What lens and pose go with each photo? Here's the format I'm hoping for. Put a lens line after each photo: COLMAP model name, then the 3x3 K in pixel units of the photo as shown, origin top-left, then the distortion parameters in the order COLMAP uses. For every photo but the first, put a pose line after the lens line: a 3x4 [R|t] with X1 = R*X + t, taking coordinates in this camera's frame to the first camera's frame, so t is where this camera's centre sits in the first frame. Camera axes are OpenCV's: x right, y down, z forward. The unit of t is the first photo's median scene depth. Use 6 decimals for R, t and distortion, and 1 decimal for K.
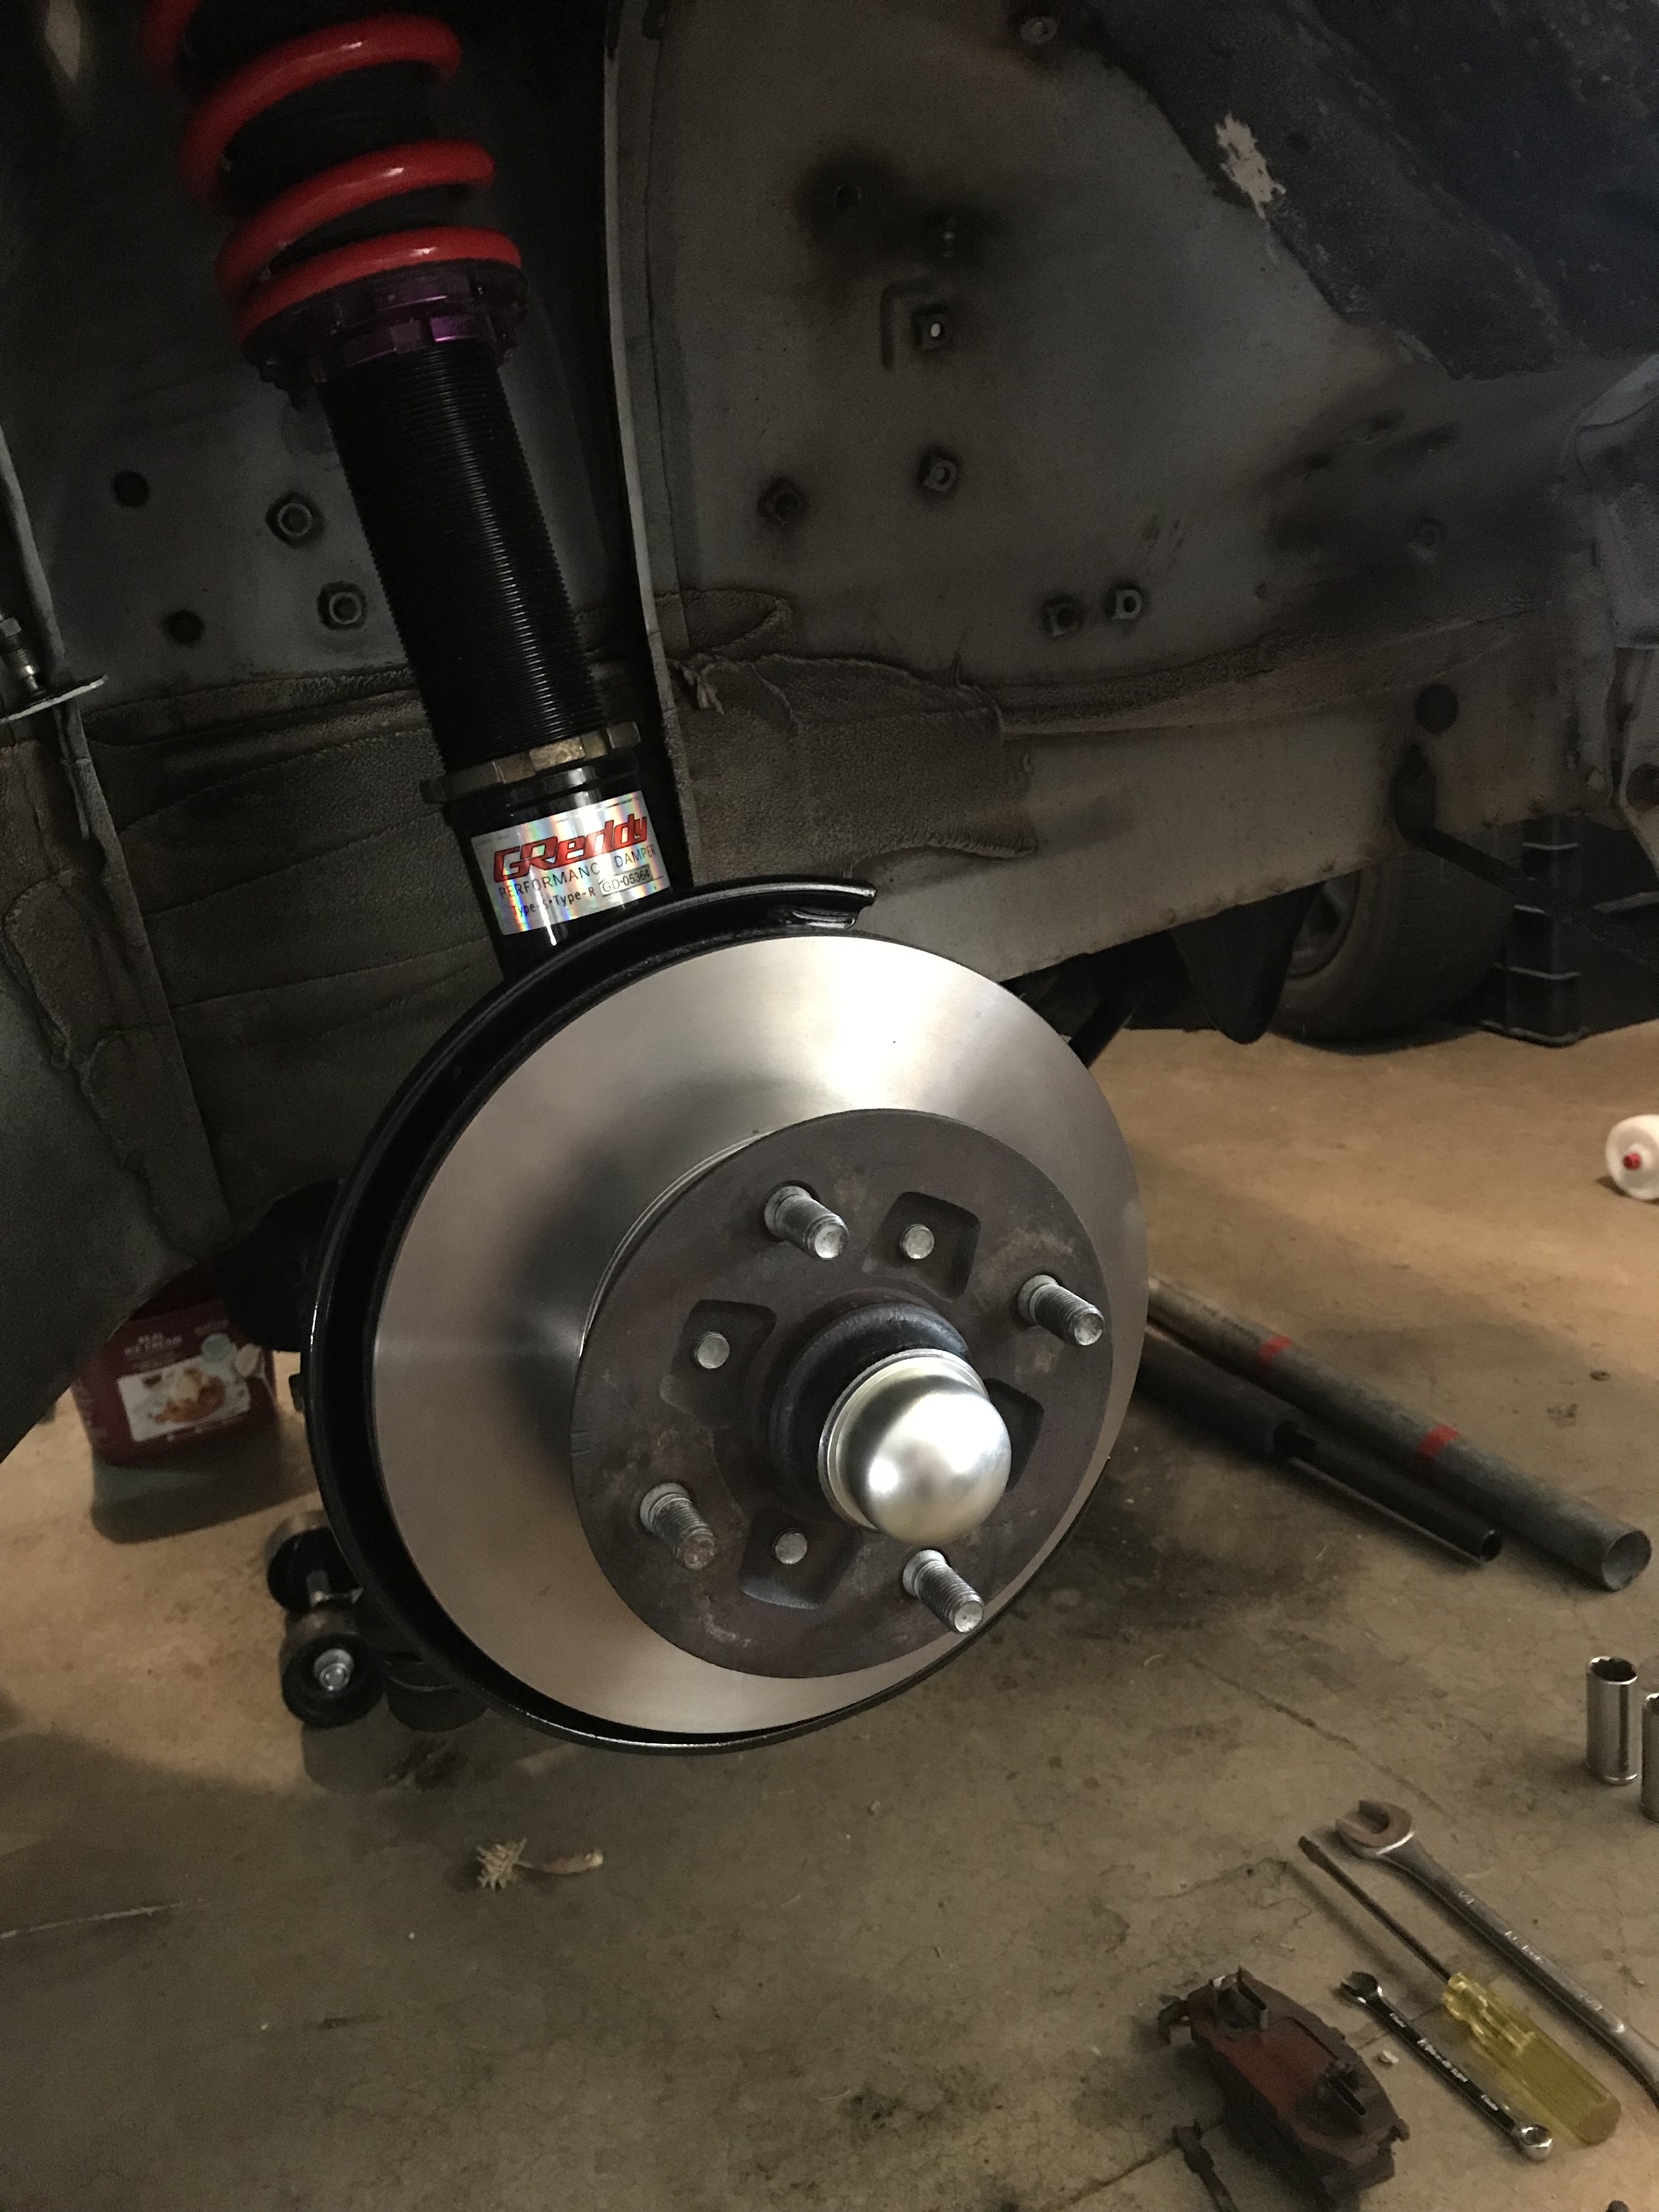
lens RADIAL K [[1836.0, 0, 831.5], [0, 1836.0, 1075.8], [0, 0, 1]] dist [-0.006045, -0.062574]
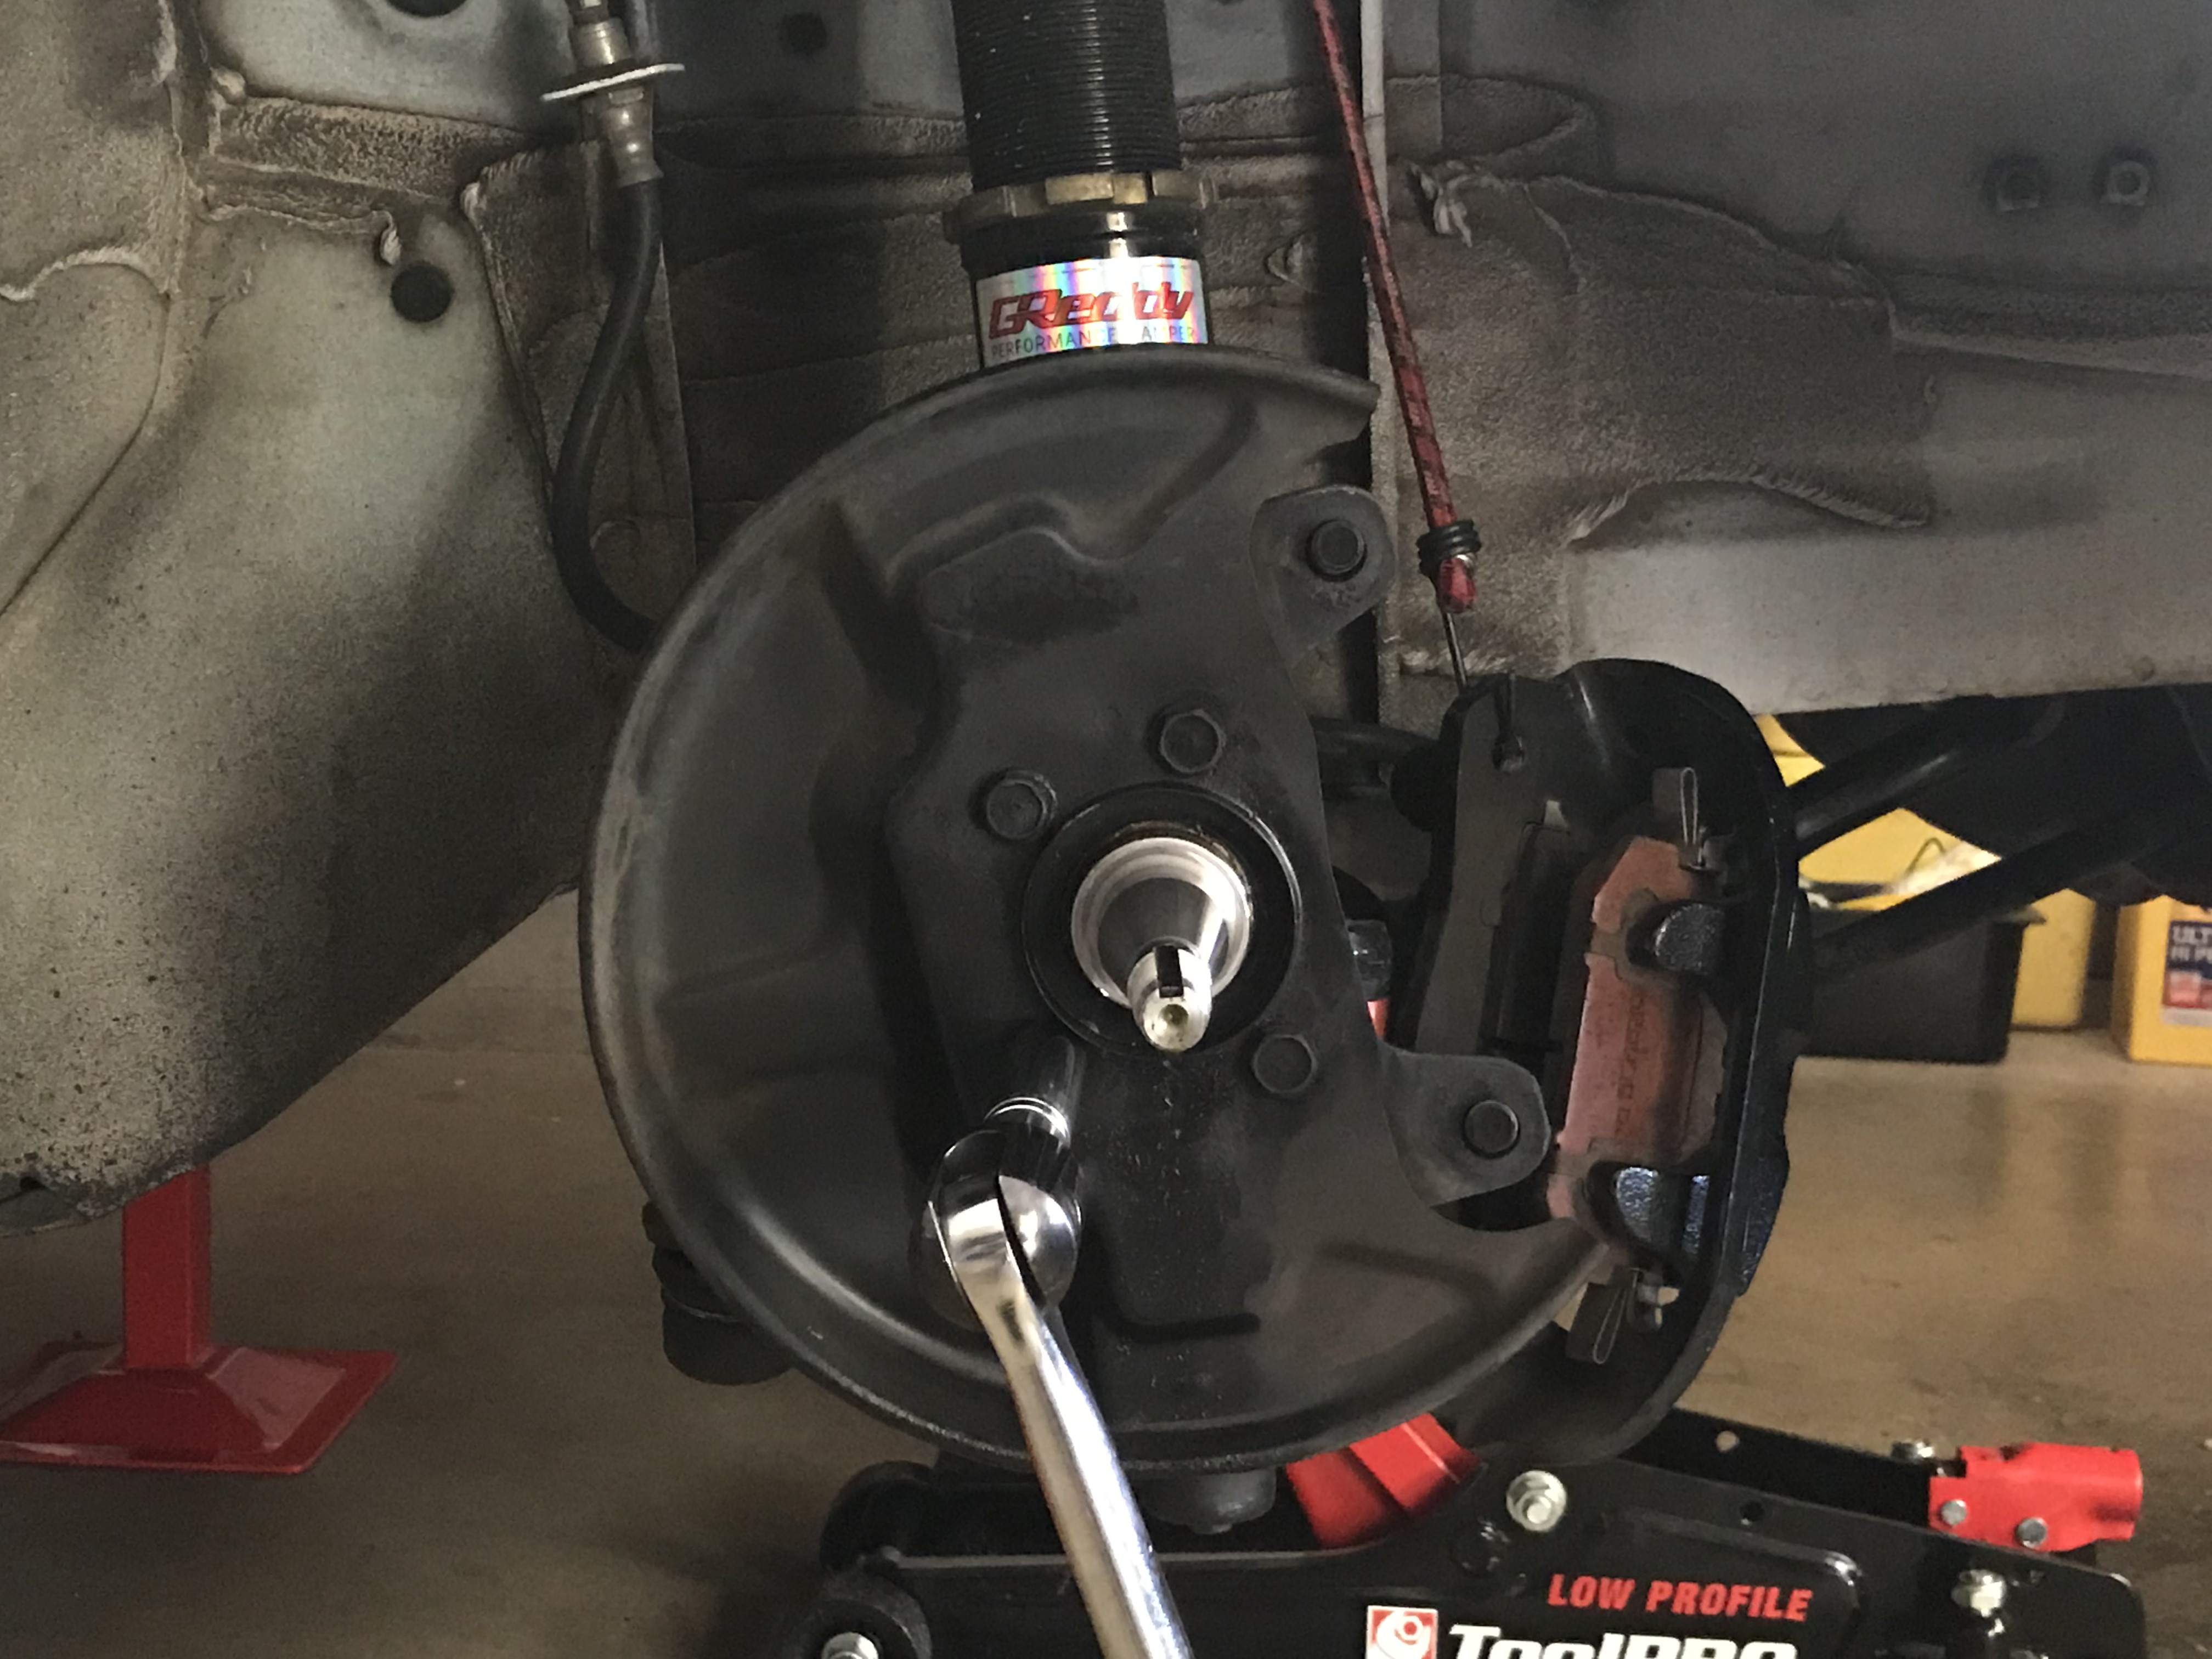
lens RADIAL K [[3420.9, 0, 1115.8], [0, 3420.9, 840.7], [0, 0, 1]] dist [-0.005831, 0.000000]
pose [[0.906669, 0.187641, -0.377812, 0.373634], [-0.226050, 0.972292, -0.059580, 0.146219], [0.356164, 0.139424, 0.923963, -0.271972]]
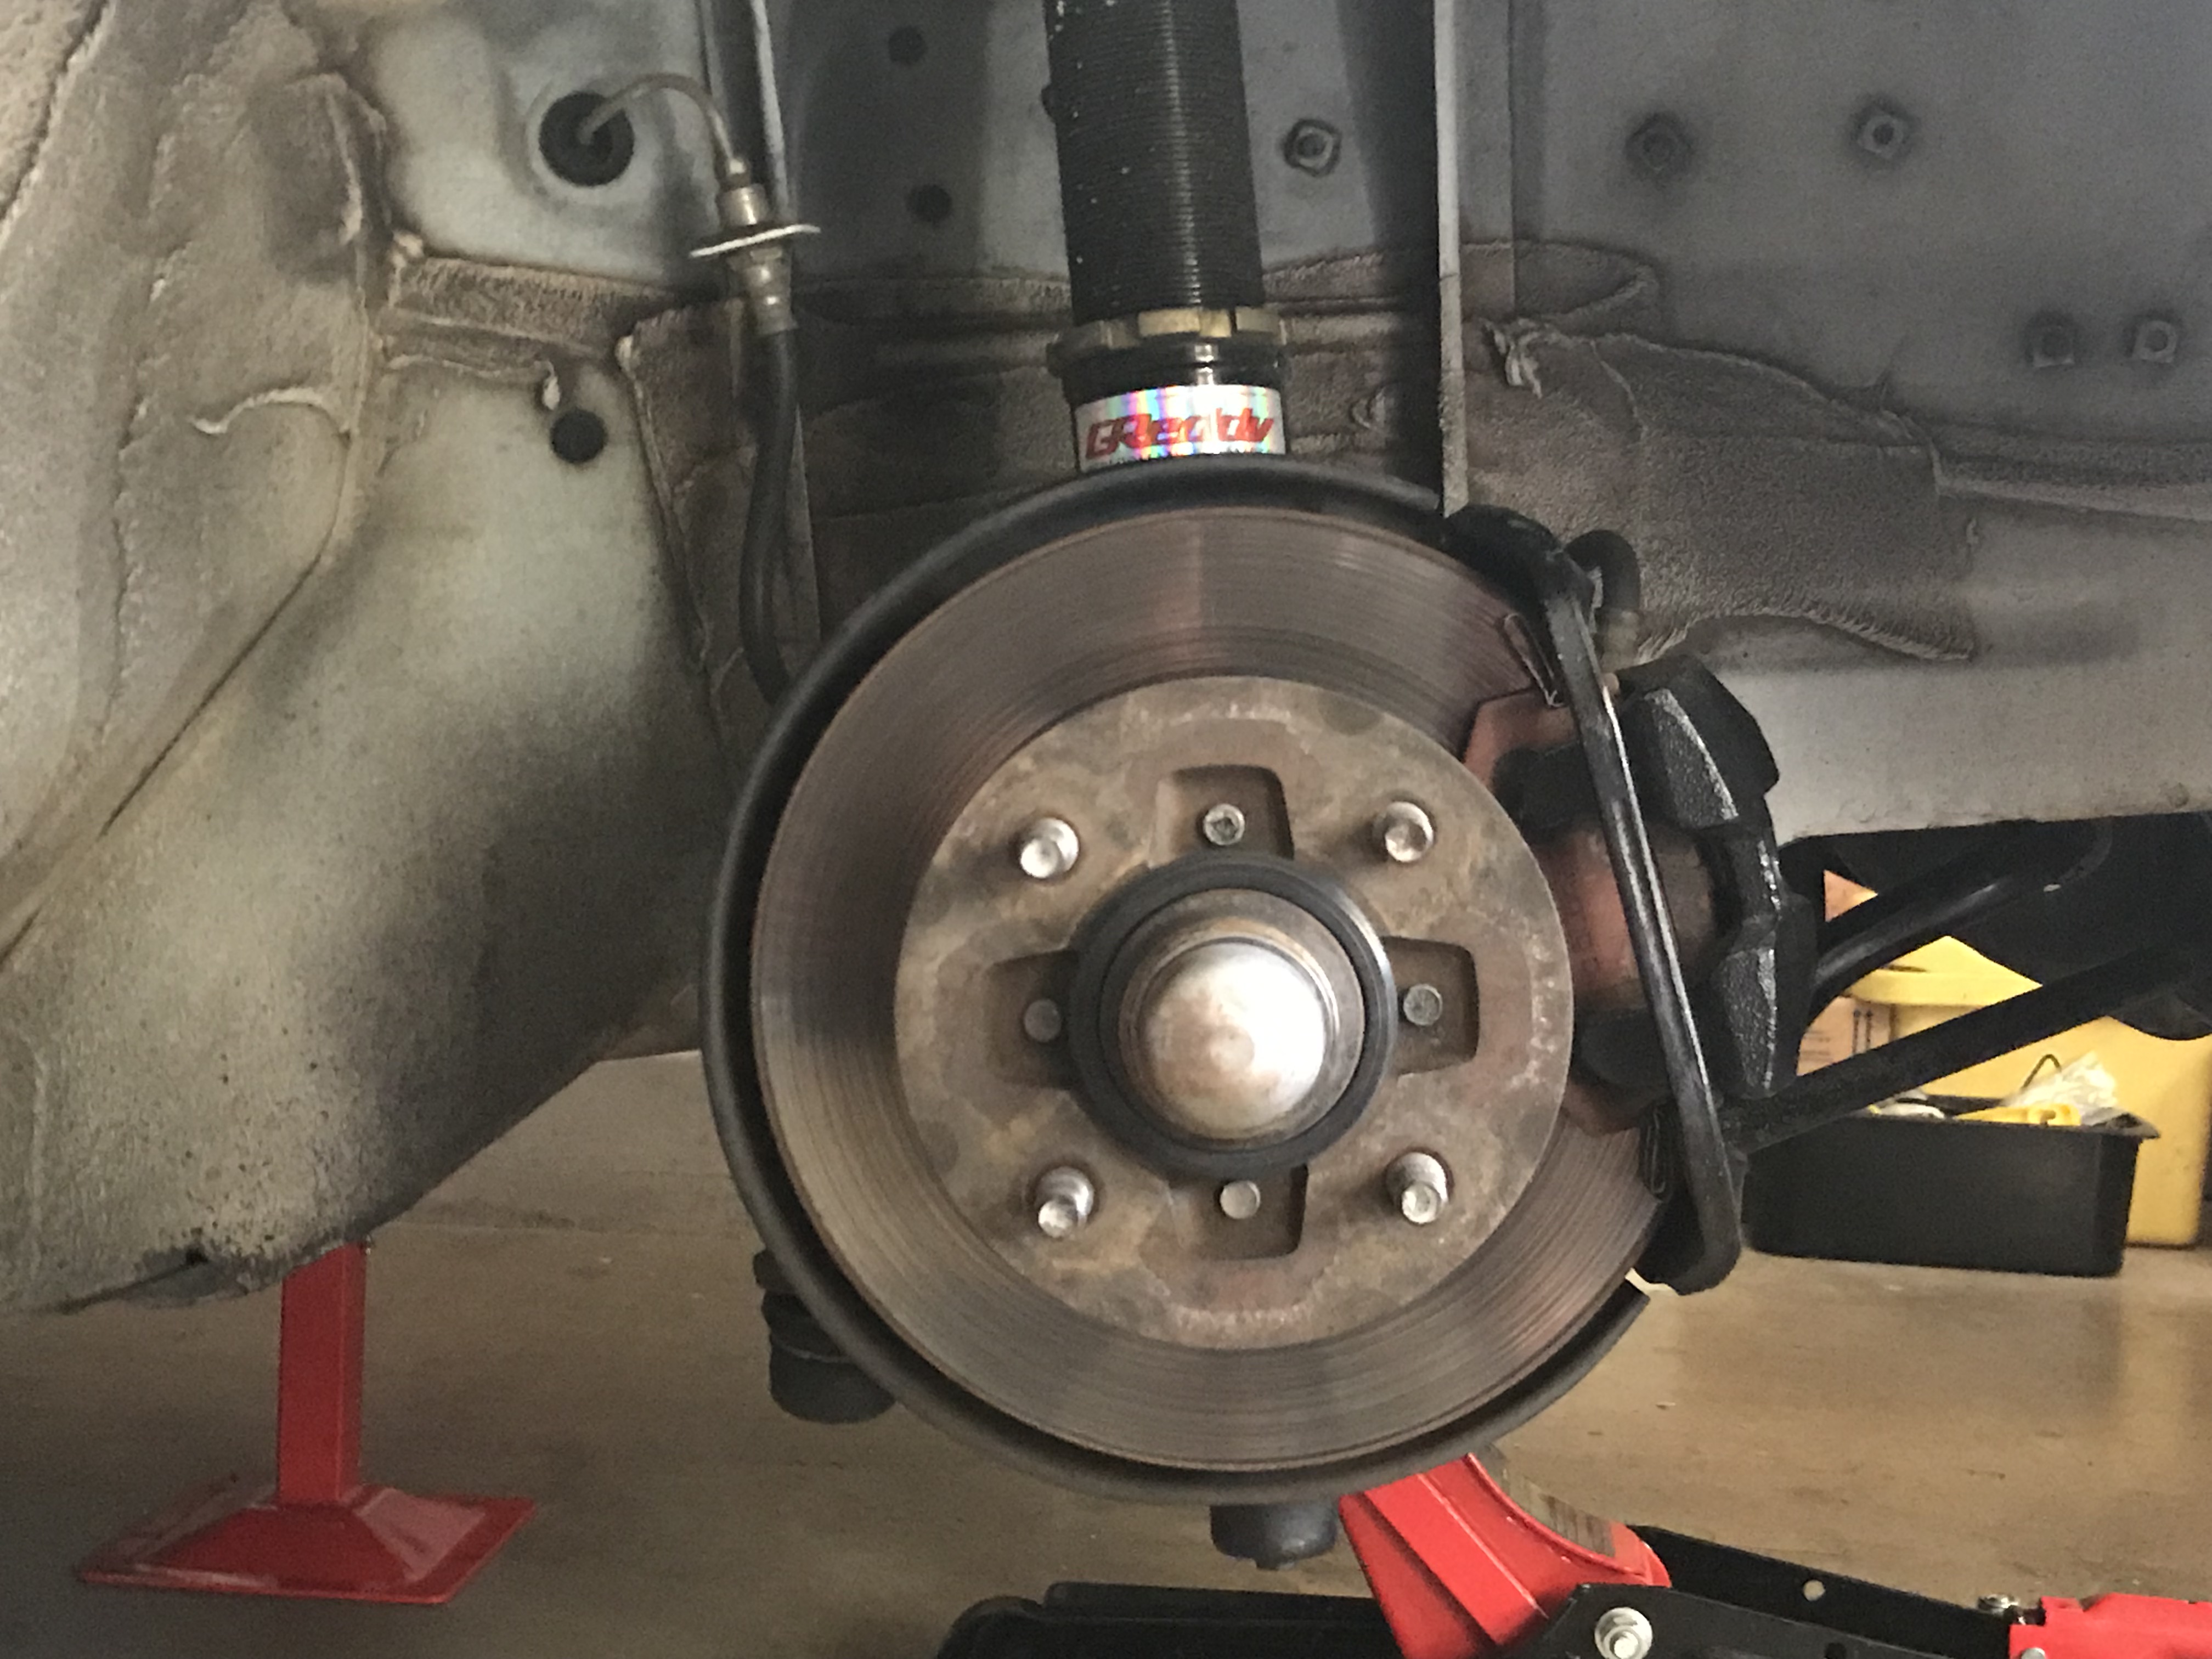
lens RADIAL K [[3362.0, 0, 1101.7], [0, 3362.0, 832.4], [0, 0, 1]] dist [0.003766, 0.000000]
pose [[0.884439, 0.168767, -0.435070, 0.437232], [-0.243866, 0.962032, -0.122568, 0.206907], [0.397866, 0.214503, 0.892015, -0.322289]]
